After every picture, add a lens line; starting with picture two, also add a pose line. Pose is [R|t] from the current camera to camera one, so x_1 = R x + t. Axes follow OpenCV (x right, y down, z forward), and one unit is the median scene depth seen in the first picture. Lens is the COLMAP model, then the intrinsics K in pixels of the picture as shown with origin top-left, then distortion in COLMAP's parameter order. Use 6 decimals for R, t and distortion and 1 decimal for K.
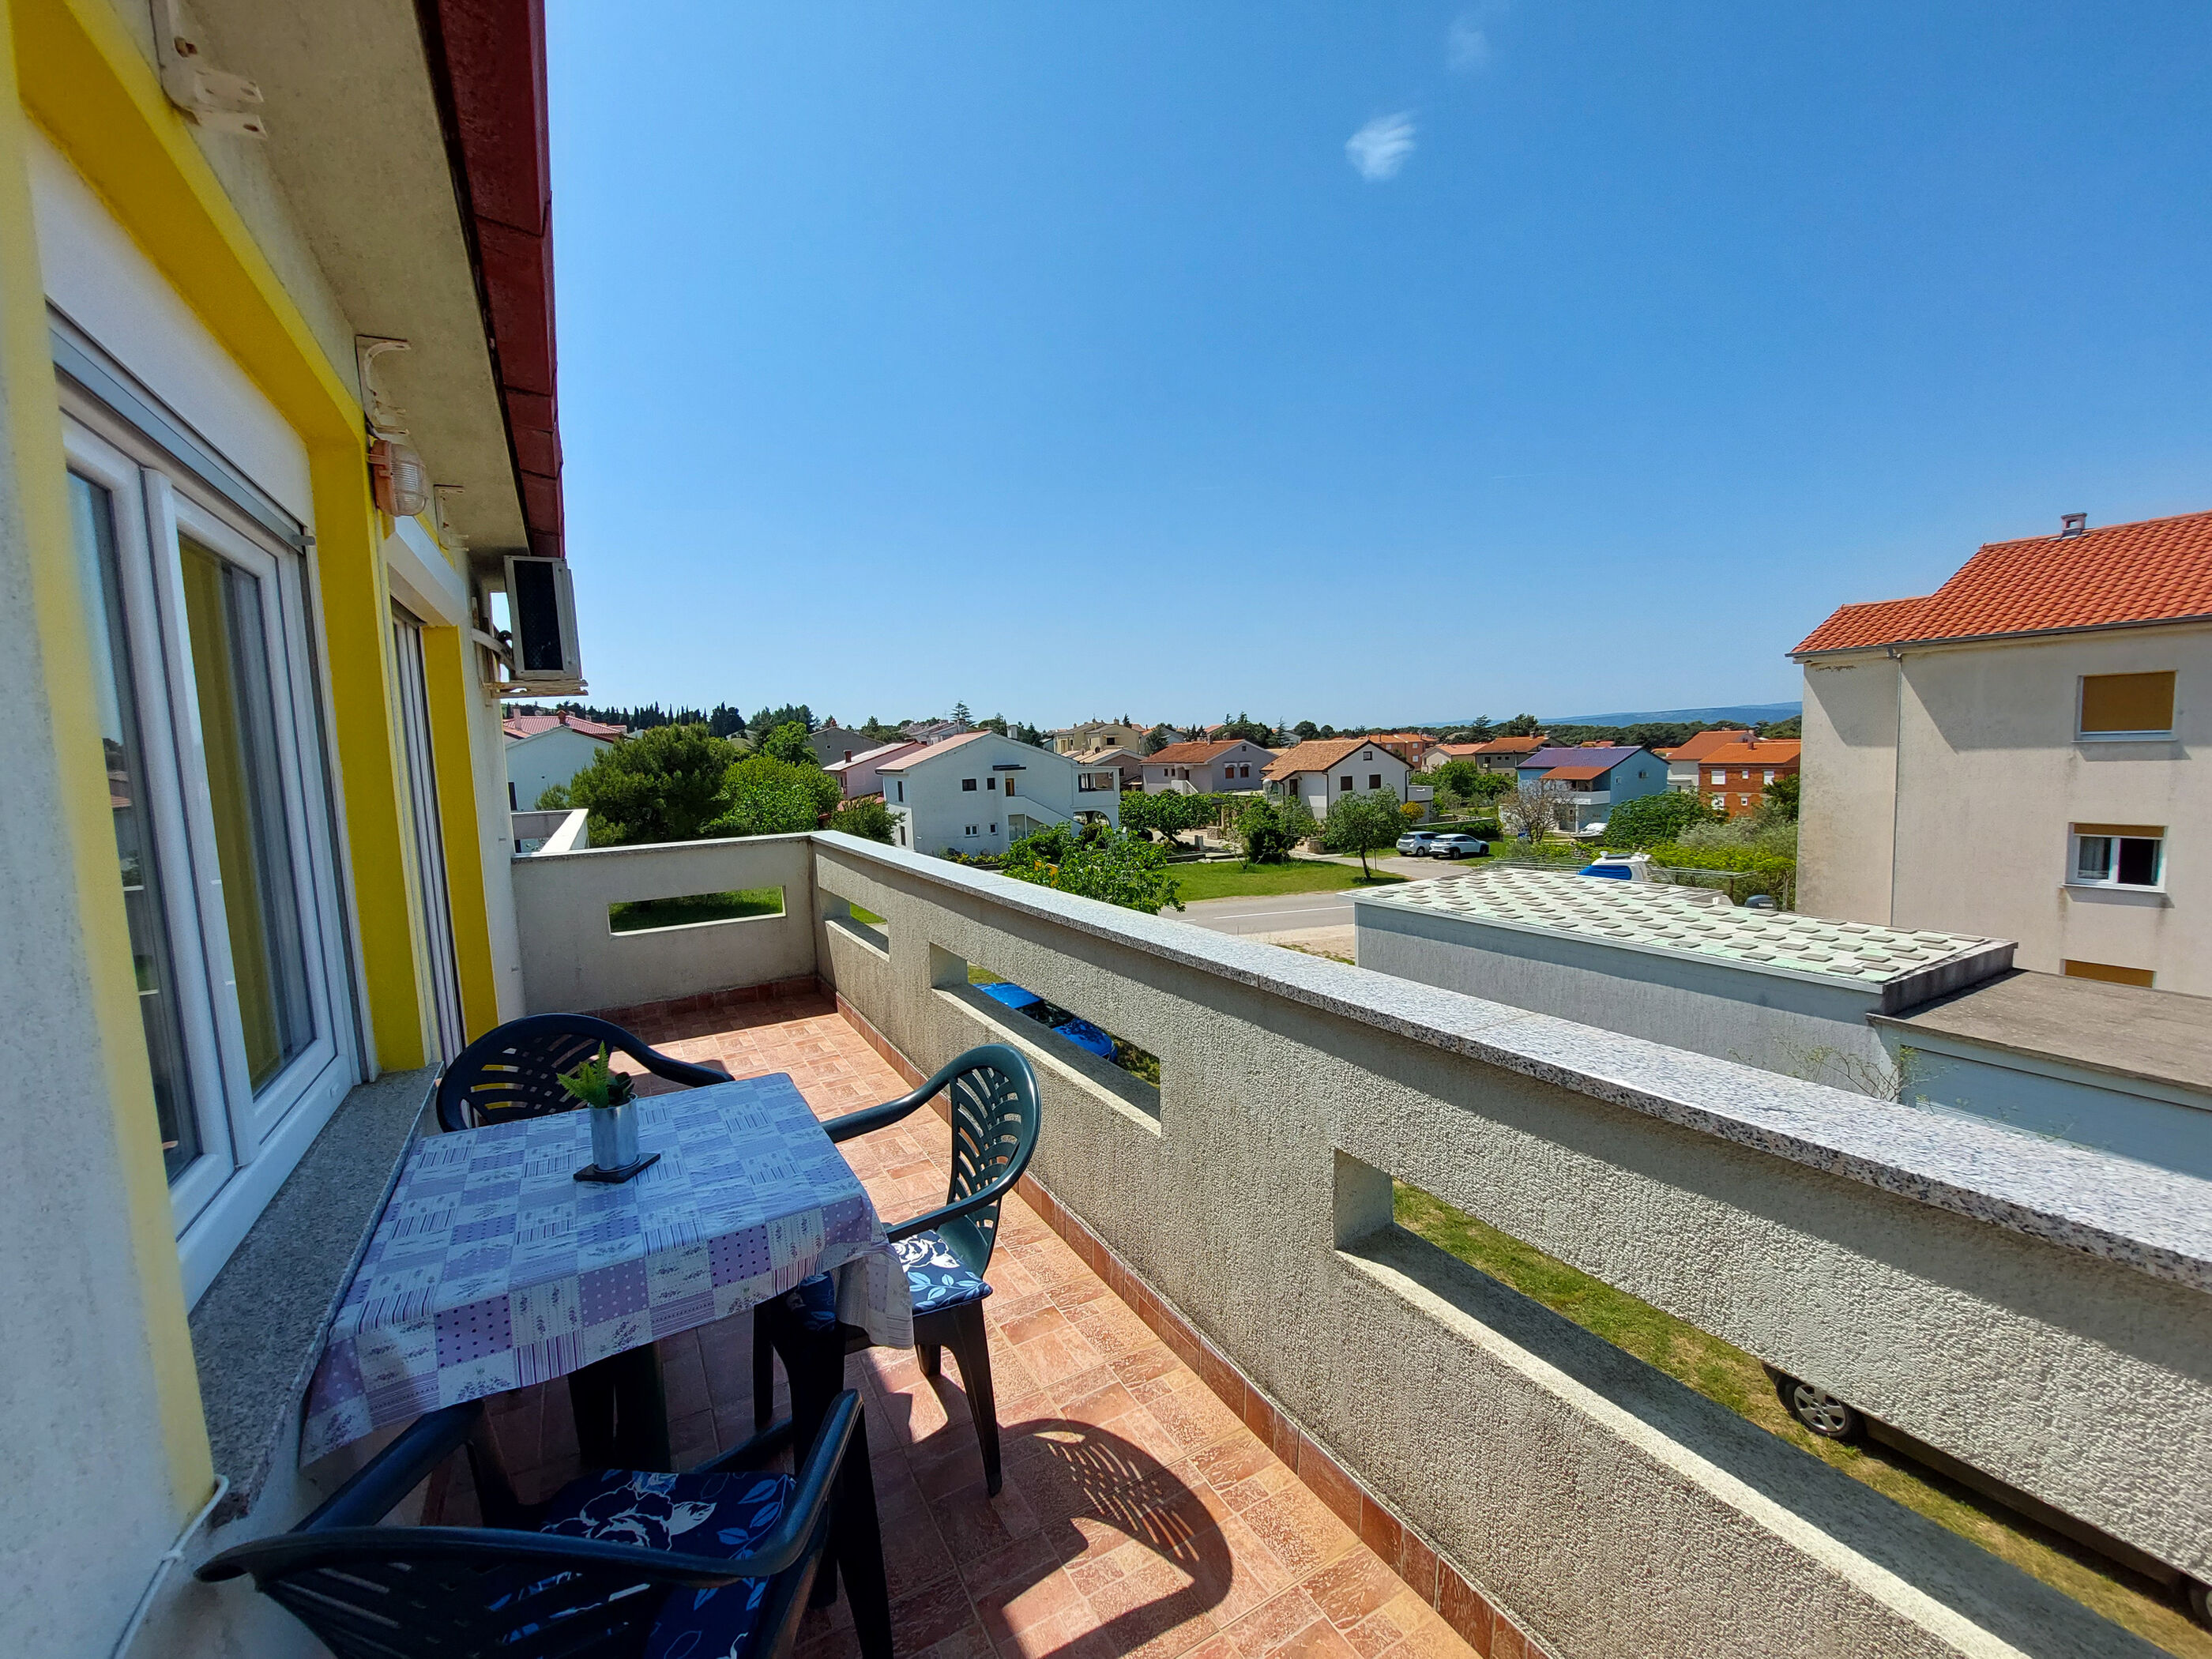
lens RADIAL K [[882.3, 0, 1096.6], [0, 882.3, 832.7], [0, 0, 1]] dist [-0.013758, -0.002098]
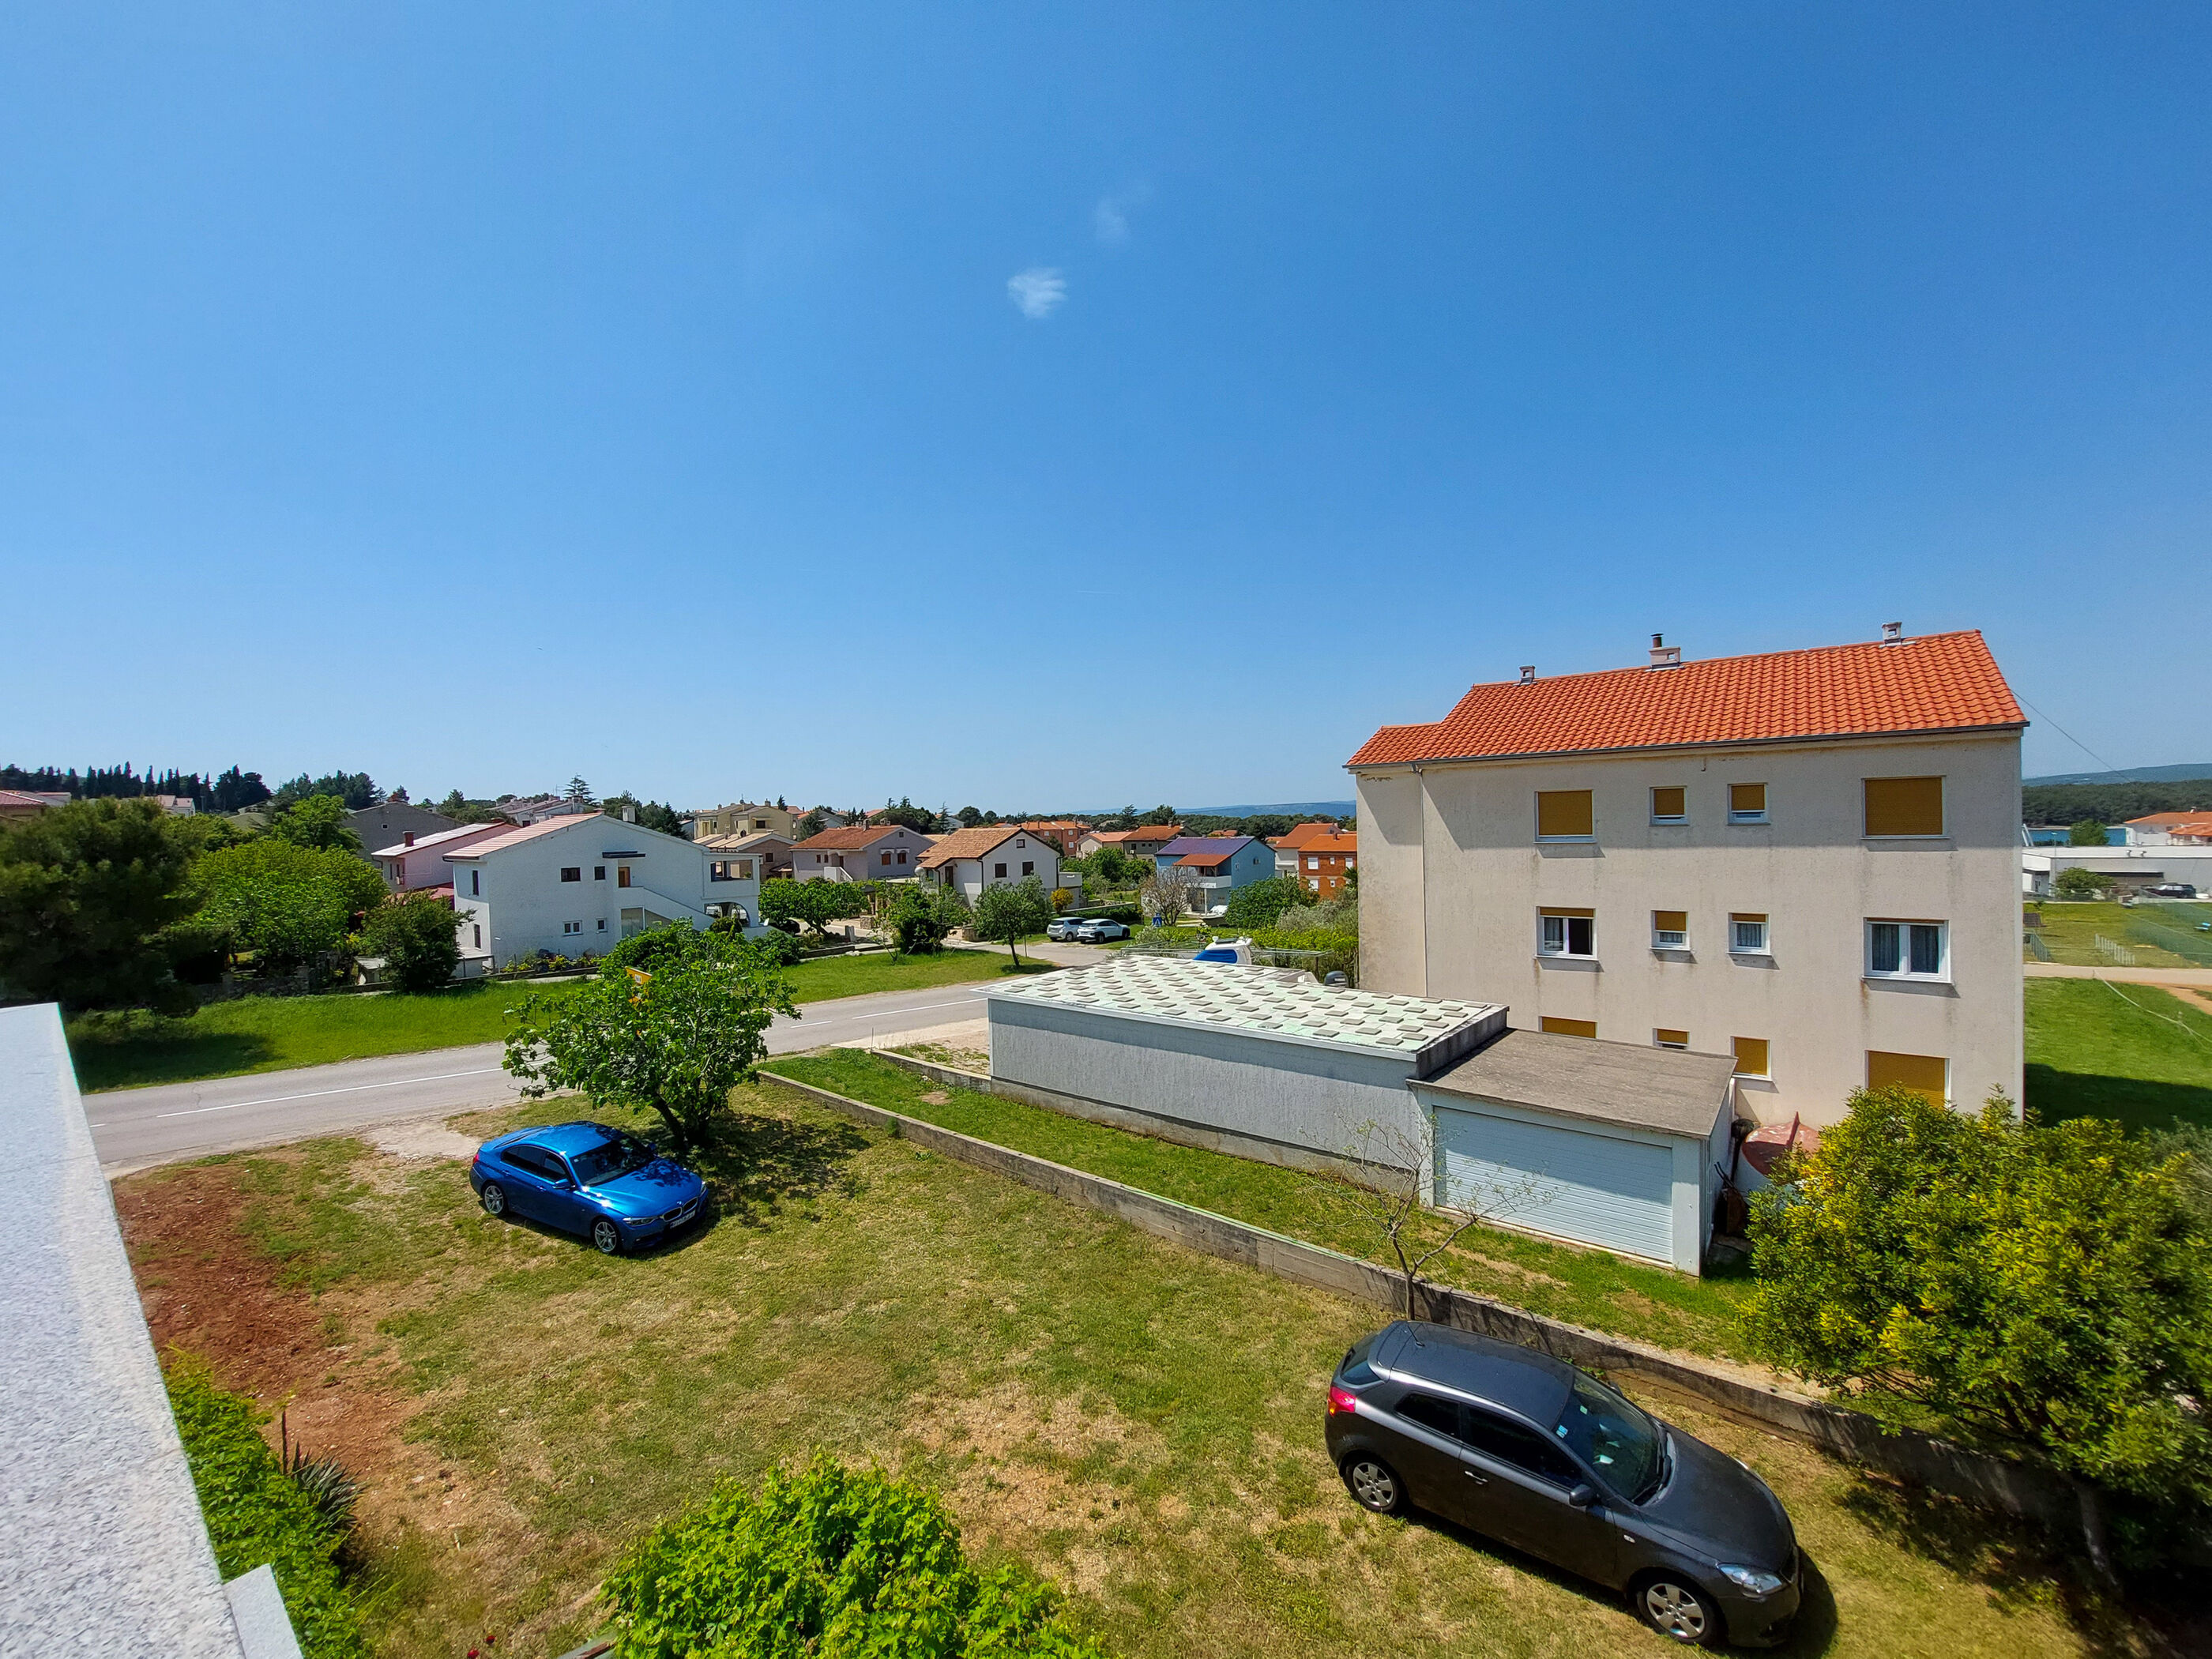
lens RADIAL K [[882.3, 0, 1105.0], [0, 882.3, 828.1], [0, 0, 1]] dist [-0.013758, -0.002098]
pose [[0.930210, 0.014443, 0.366743, 0.025739], [0.021732, 0.995305, -0.094318, -0.006901], [-0.366383, 0.095706, 0.925529, 0.012021]]
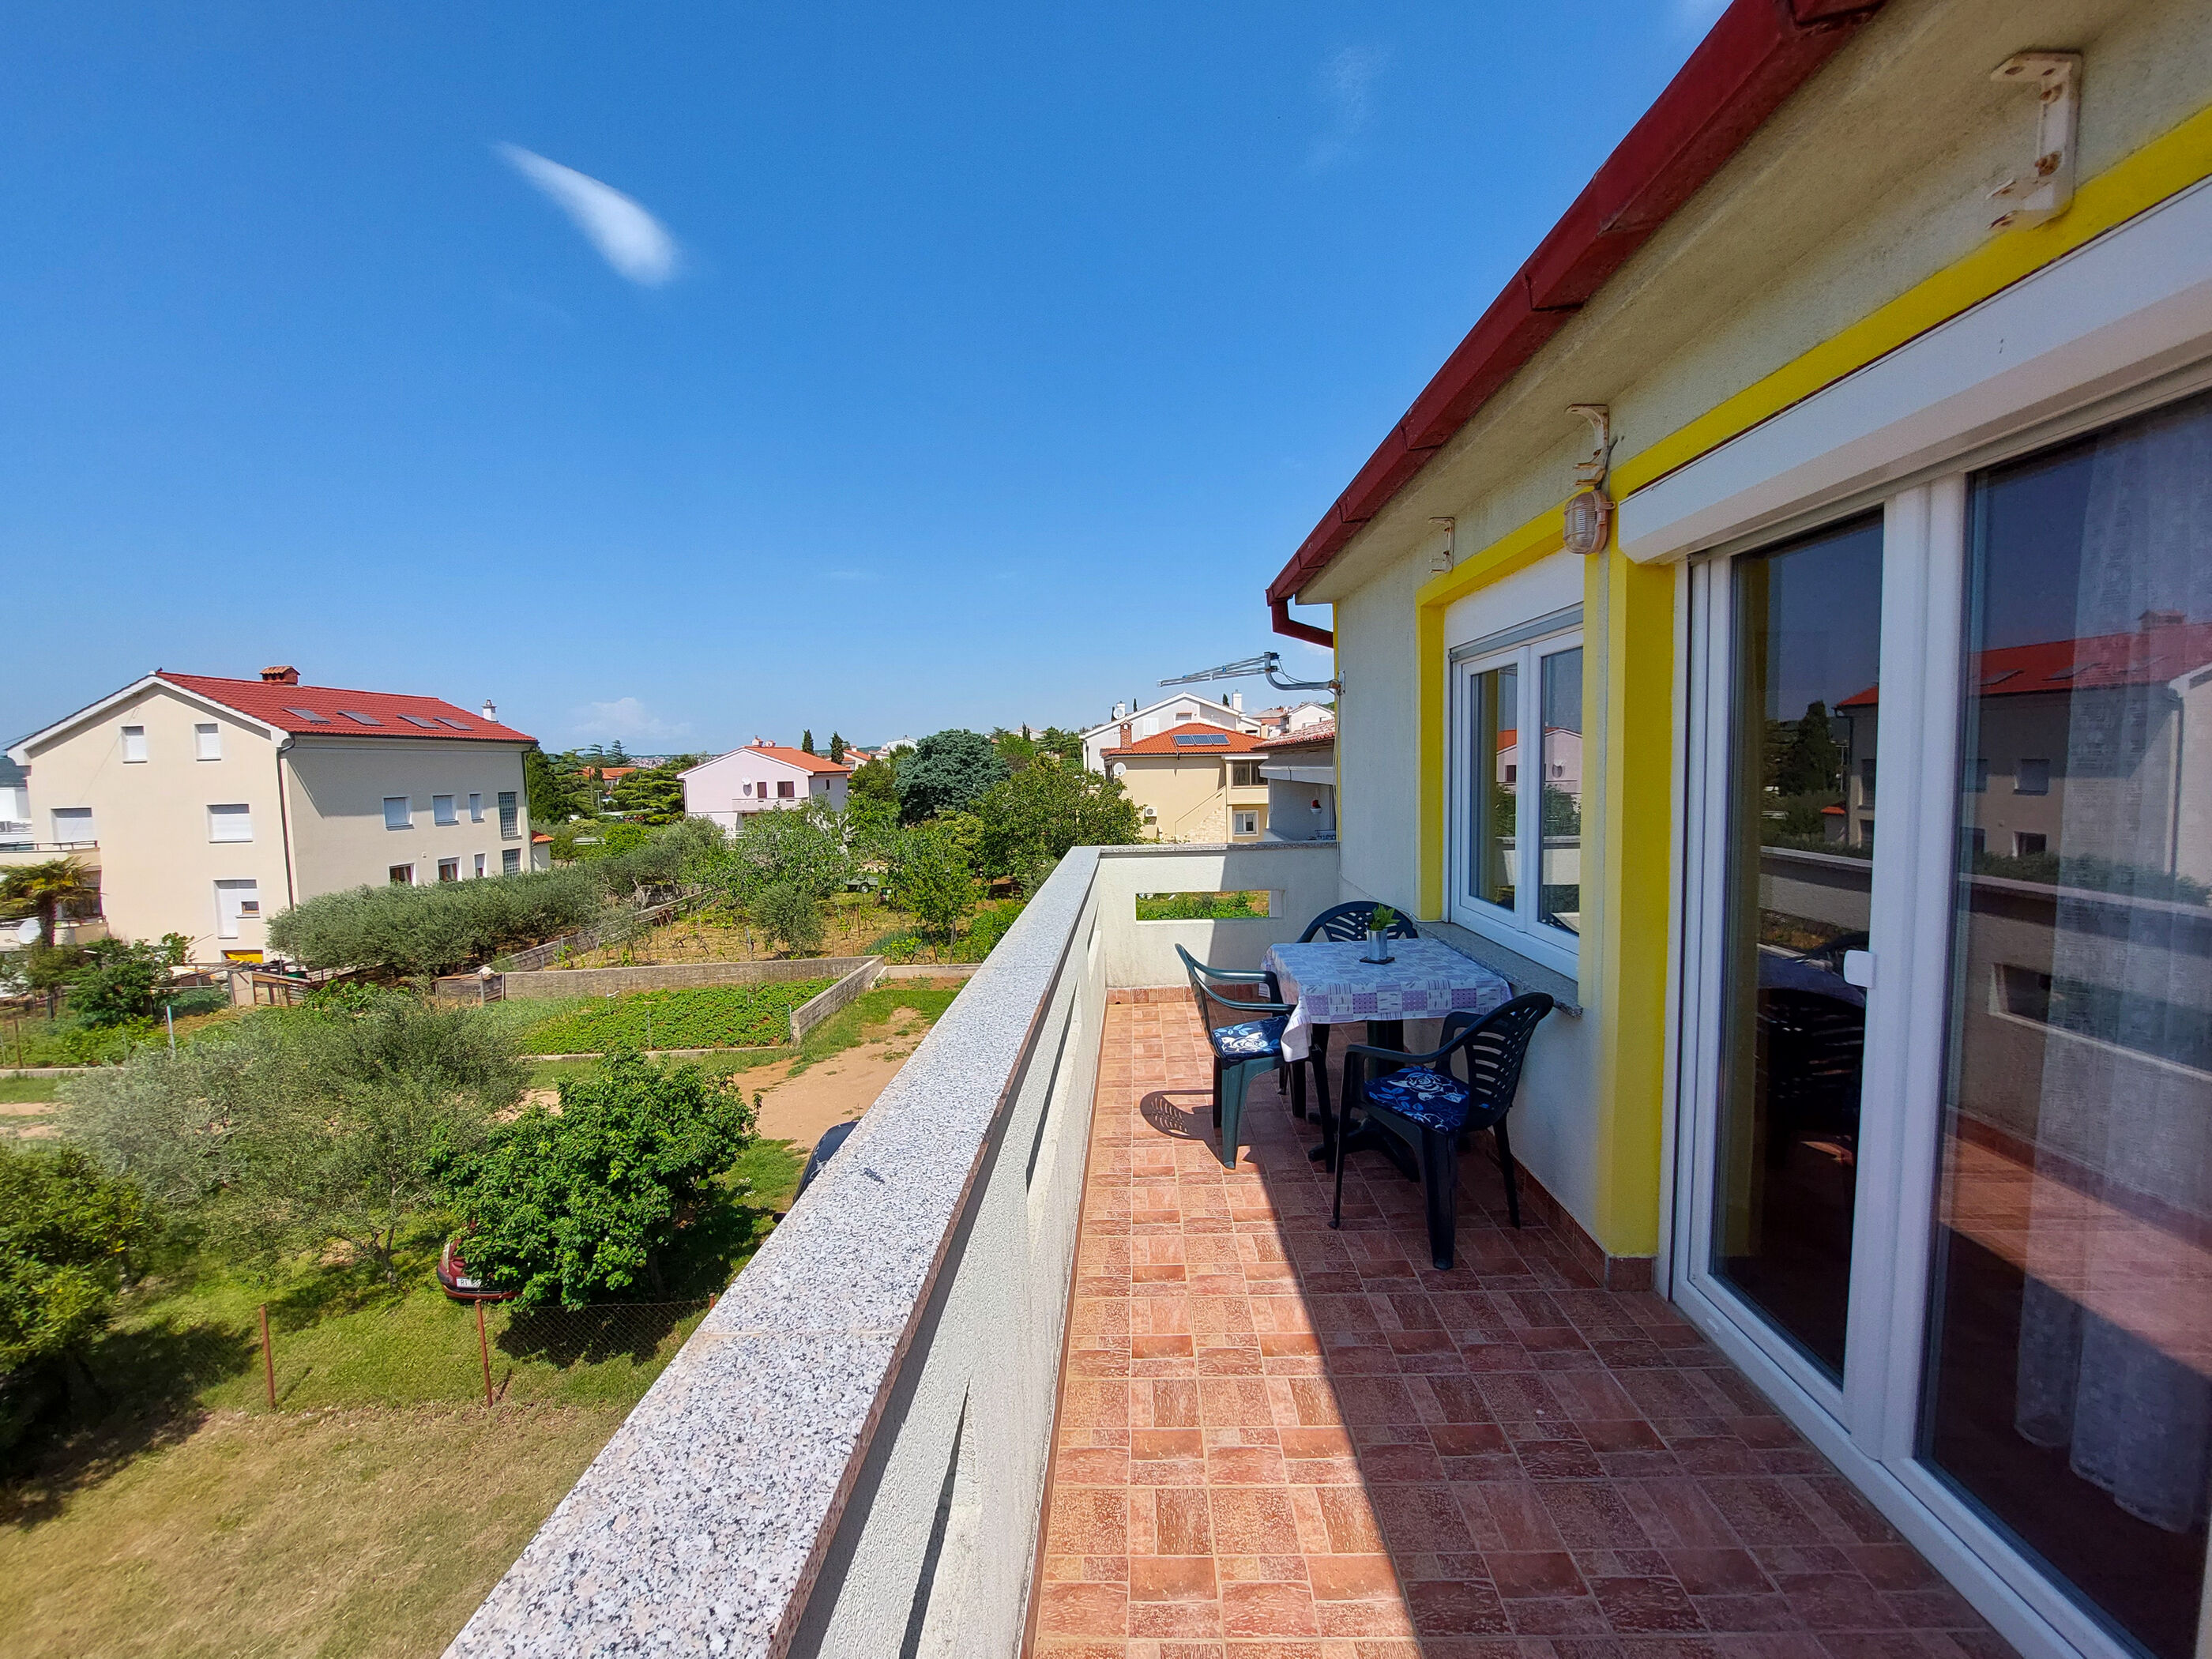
lens RADIAL K [[882.3, 0, 1107.9], [0, 882.3, 827.0], [0, 0, 1]] dist [-0.013758, -0.002098]
pose [[-0.851694, -0.000452, 0.524040, -0.212123], [0.080502, 0.988017, 0.131688, -0.061264], [-0.517820, 0.154344, -0.841451, 0.590079]]
